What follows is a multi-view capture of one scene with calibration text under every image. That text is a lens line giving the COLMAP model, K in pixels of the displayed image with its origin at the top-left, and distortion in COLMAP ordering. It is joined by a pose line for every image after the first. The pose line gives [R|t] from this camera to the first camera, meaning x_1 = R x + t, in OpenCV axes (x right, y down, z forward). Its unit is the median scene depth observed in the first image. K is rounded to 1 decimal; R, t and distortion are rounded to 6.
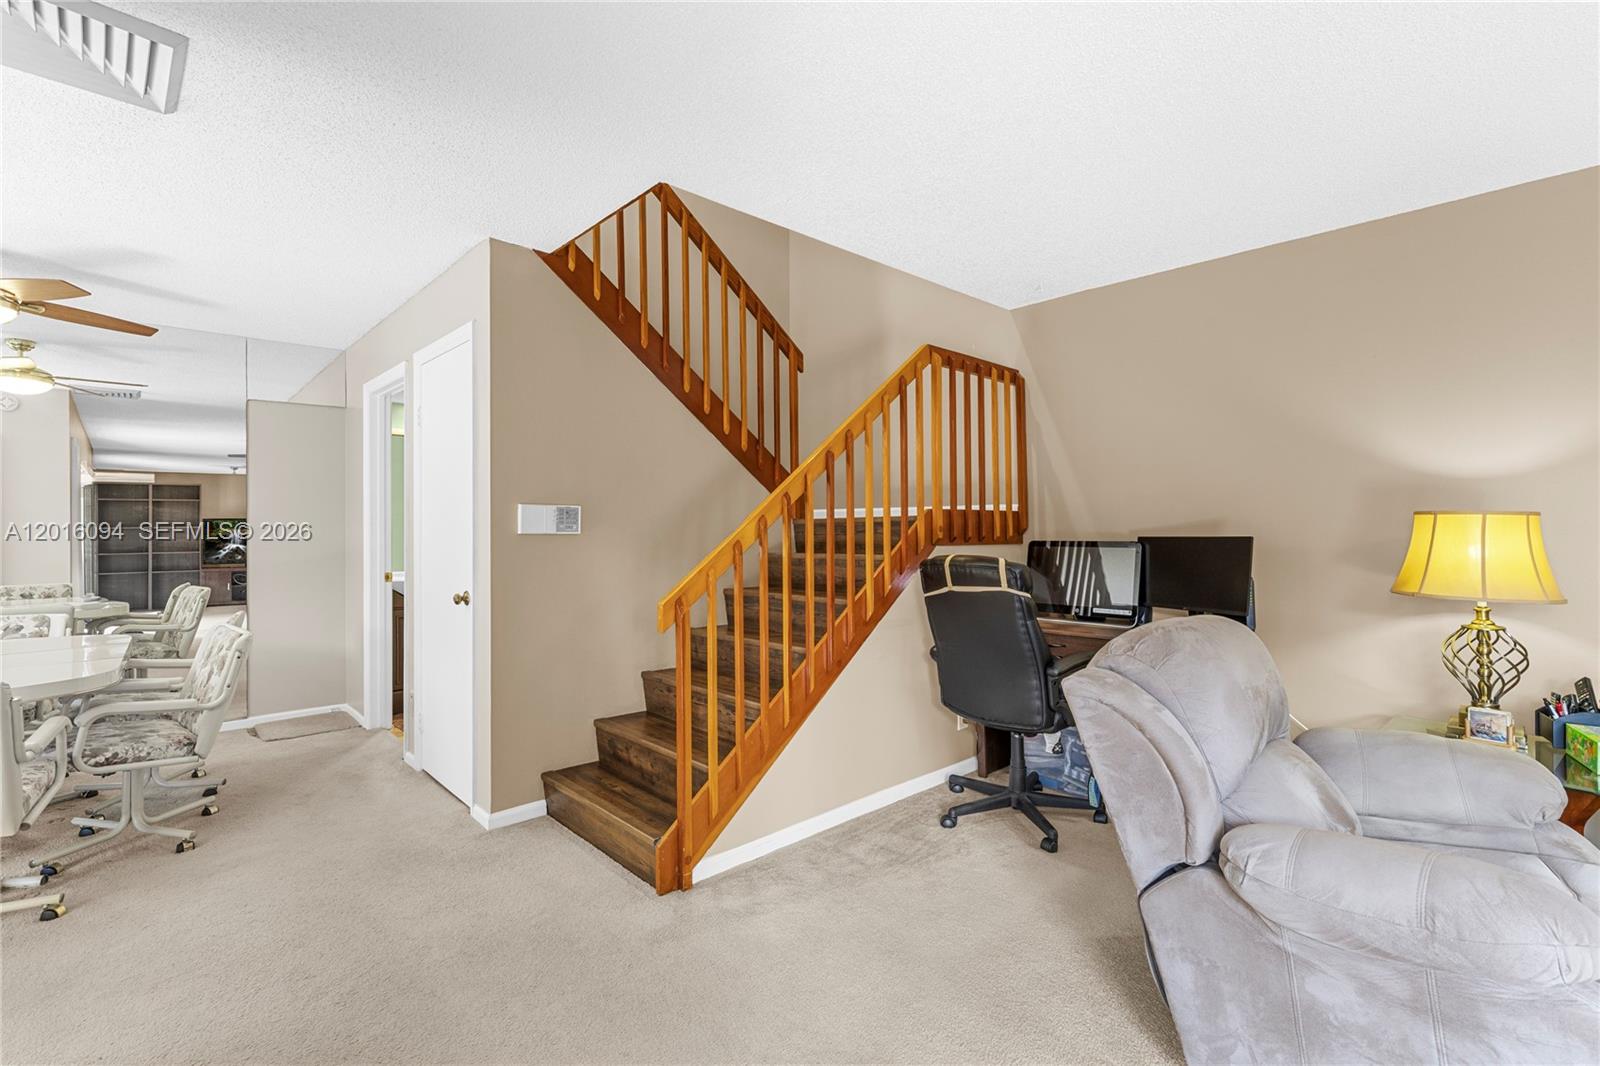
lens RADIAL K [[710.9, 0, 793.9], [0, 710.9, 527.3], [0, 0, 1]] dist [0.001063, 0.000376]
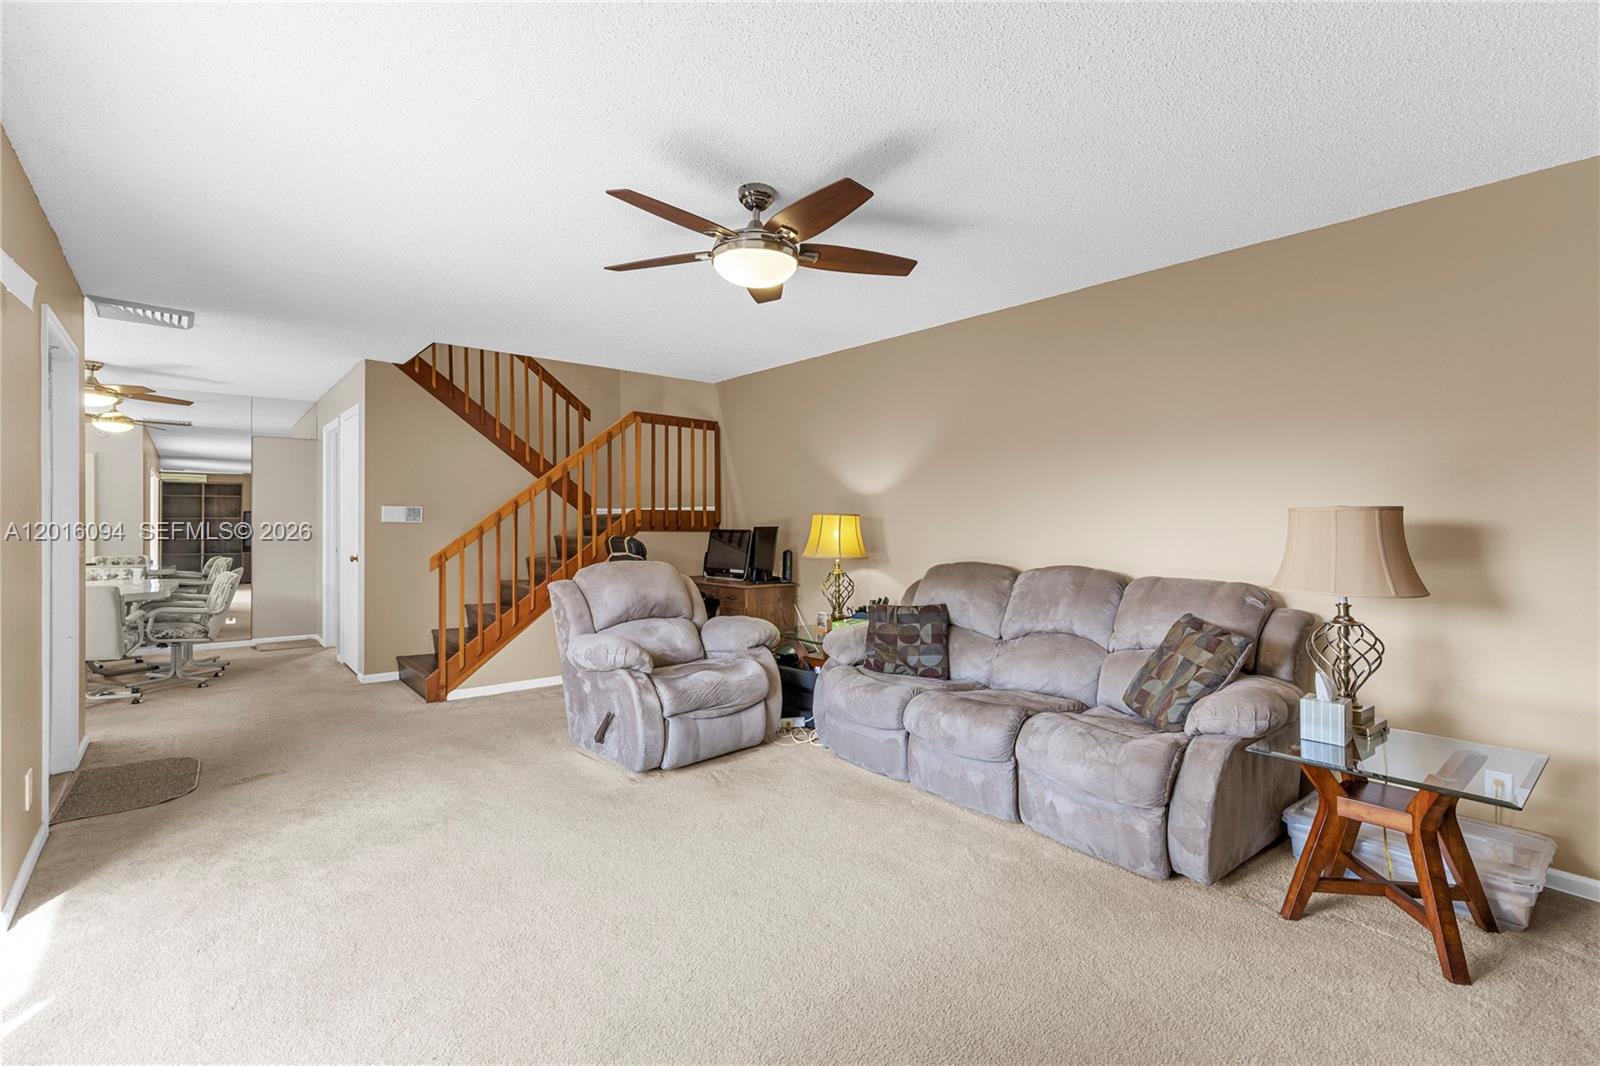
lens RADIAL K [[710.9, 0, 791.2], [0, 710.9, 525.9], [0, 0, 1]] dist [0.001063, 0.000376]
pose [[0.998582, 0.007311, -0.052727, 0.633321], [-0.007060, 0.999963, 0.004953, 0.002437], [0.052761, -0.004573, 0.998597, -0.633625]]
